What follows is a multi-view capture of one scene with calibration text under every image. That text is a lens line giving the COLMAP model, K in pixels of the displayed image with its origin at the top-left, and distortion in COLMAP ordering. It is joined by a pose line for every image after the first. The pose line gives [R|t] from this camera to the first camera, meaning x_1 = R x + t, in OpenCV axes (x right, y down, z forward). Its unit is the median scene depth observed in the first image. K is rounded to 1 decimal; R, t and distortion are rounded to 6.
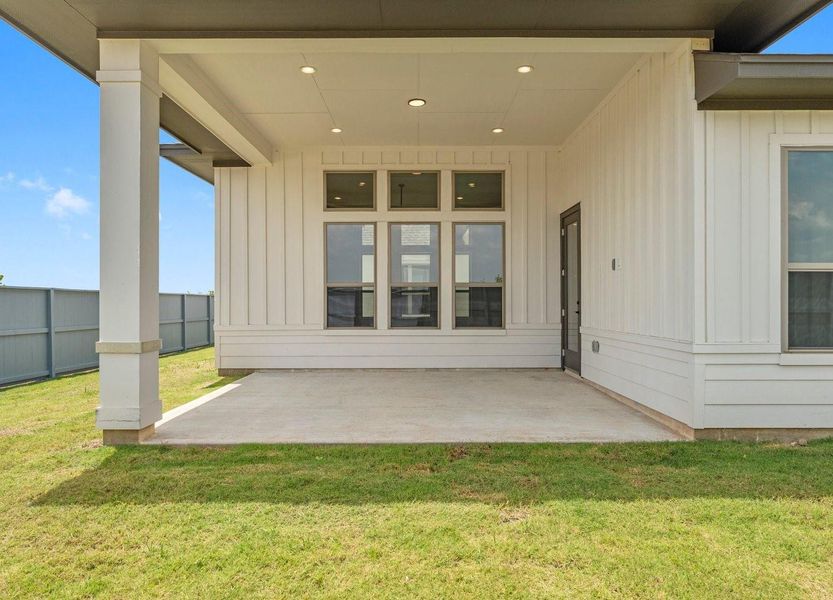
lens RADIAL K [[548.5, 0, 404.4], [0, 548.5, 301.1], [0, 0, 1]] dist [0.002620, -0.000302]
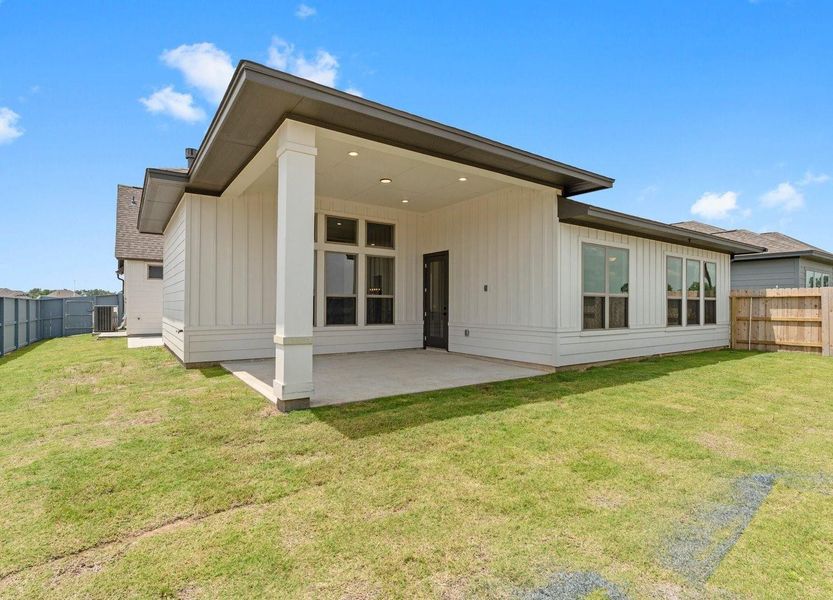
lens RADIAL K [[425.2, 0, 413.5], [0, 425.2, 300.9], [0, 0, 1]] dist [0.001015, 0.000112]
pose [[0.812969, 0.015634, 0.582097, -0.514142], [-0.008727, 0.999854, -0.014665, -0.000279], [-0.582242, 0.006842, 0.812987, -0.026238]]
